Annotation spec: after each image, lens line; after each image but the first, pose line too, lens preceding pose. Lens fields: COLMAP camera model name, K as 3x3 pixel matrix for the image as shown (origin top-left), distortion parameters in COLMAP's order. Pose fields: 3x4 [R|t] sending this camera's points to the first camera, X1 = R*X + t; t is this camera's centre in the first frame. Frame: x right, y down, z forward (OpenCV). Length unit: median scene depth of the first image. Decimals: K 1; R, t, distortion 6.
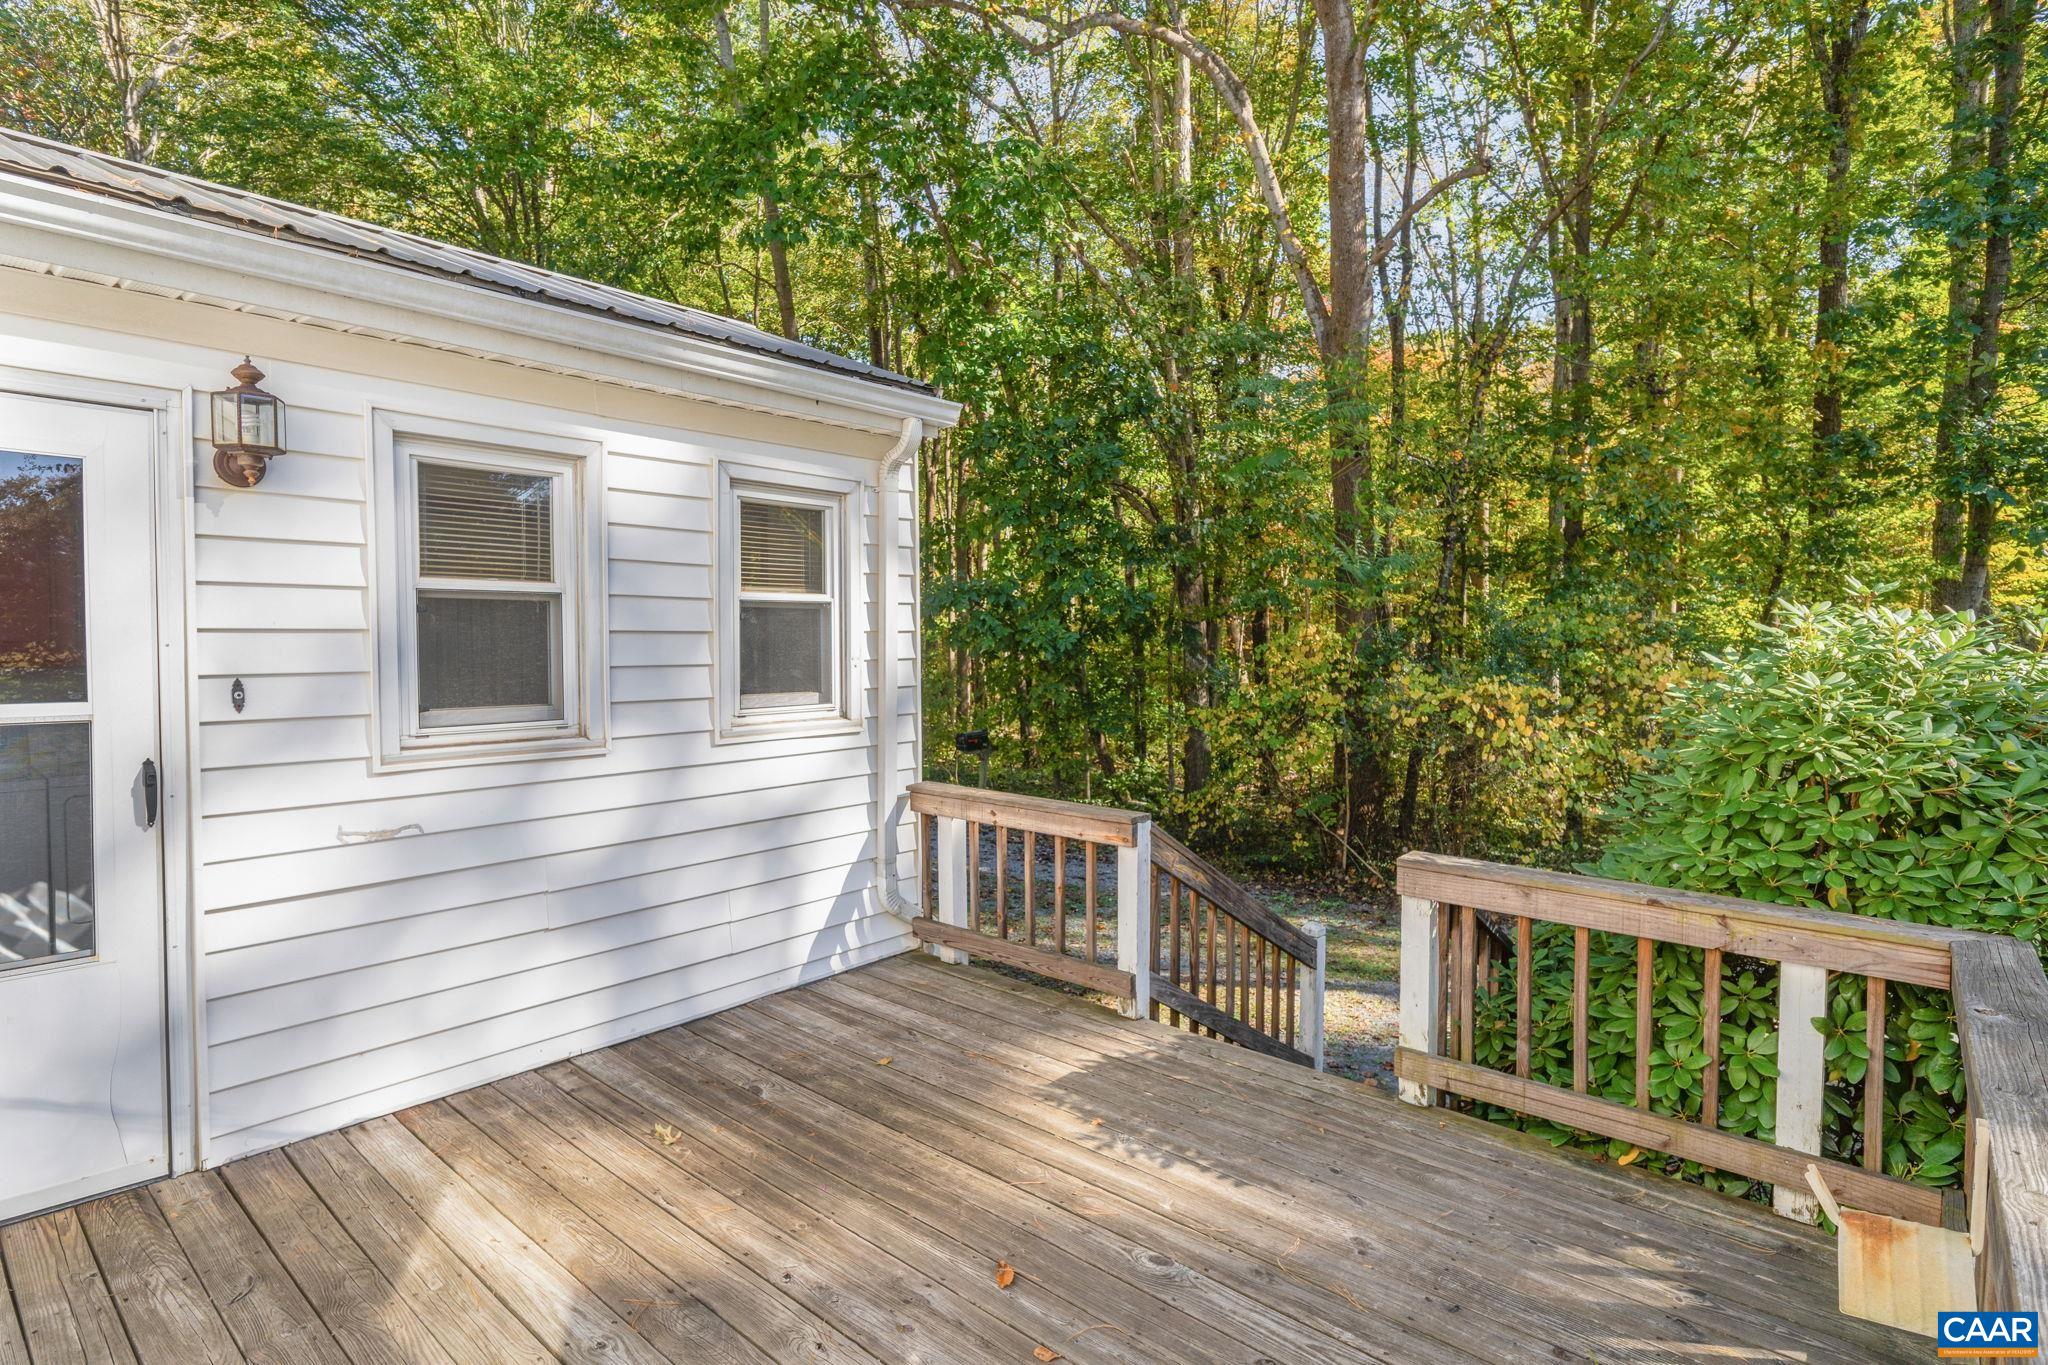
lens RADIAL K [[1040.1, 0, 1008.3], [0, 1040.1, 671.2], [0, 0, 1]] dist [-0.000267, 0.000098]
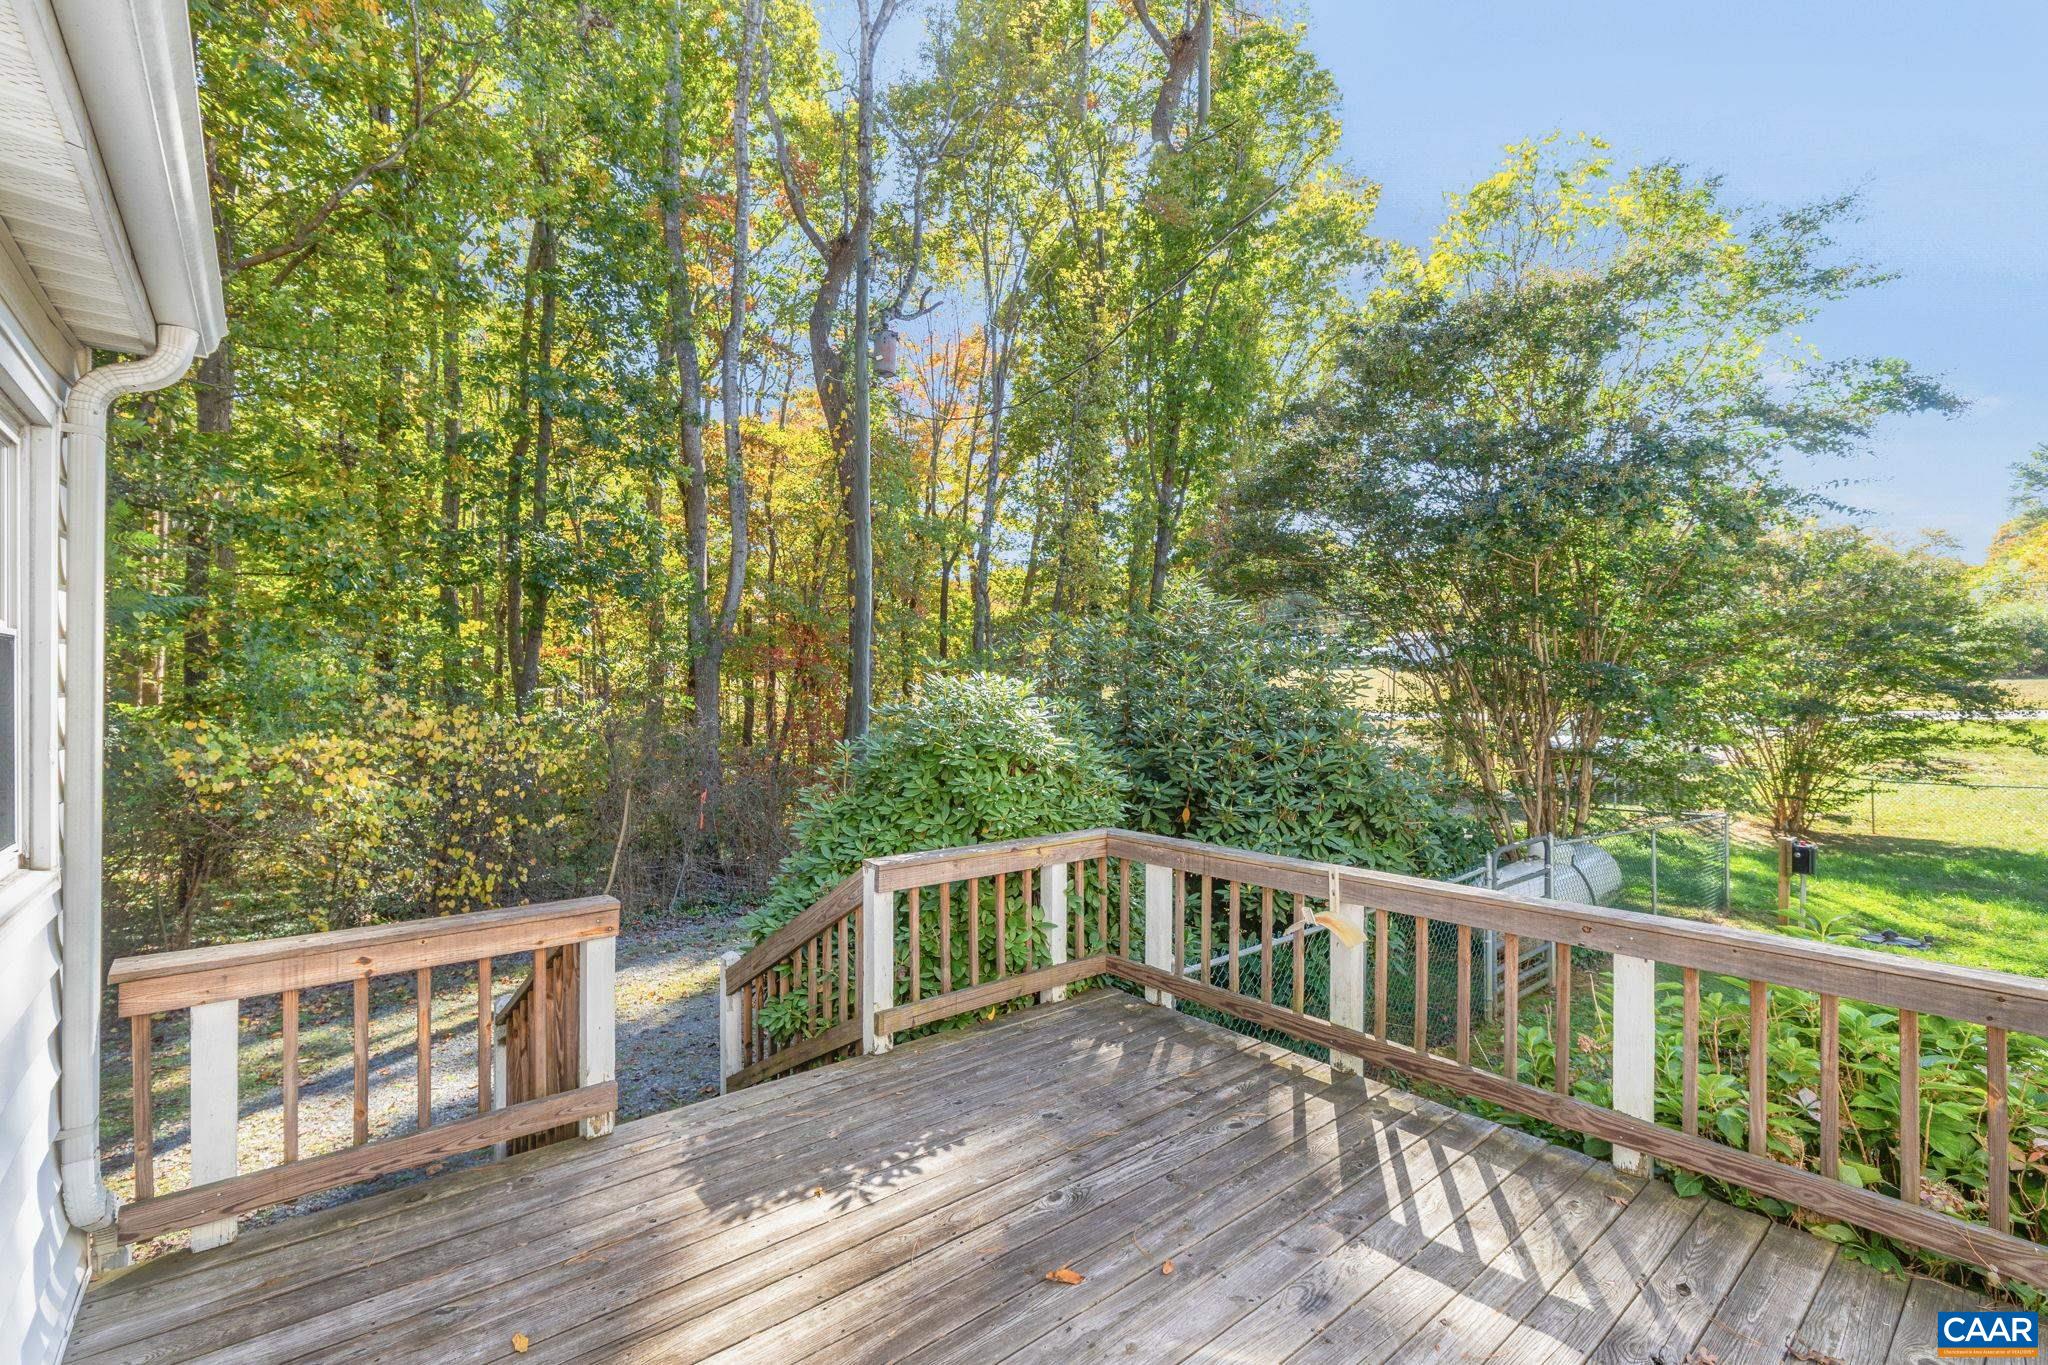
lens RADIAL K [[892.5, 0, 1024.0], [0, 892.5, 682.5], [0, 0, 1]] dist [-0.000985, -0.000089]
pose [[0.155330, 0.002433, 0.987860, -0.789035], [0.032290, 0.999450, -0.007539, -0.039949], [-0.987335, 0.033069, 0.155166, 0.723737]]
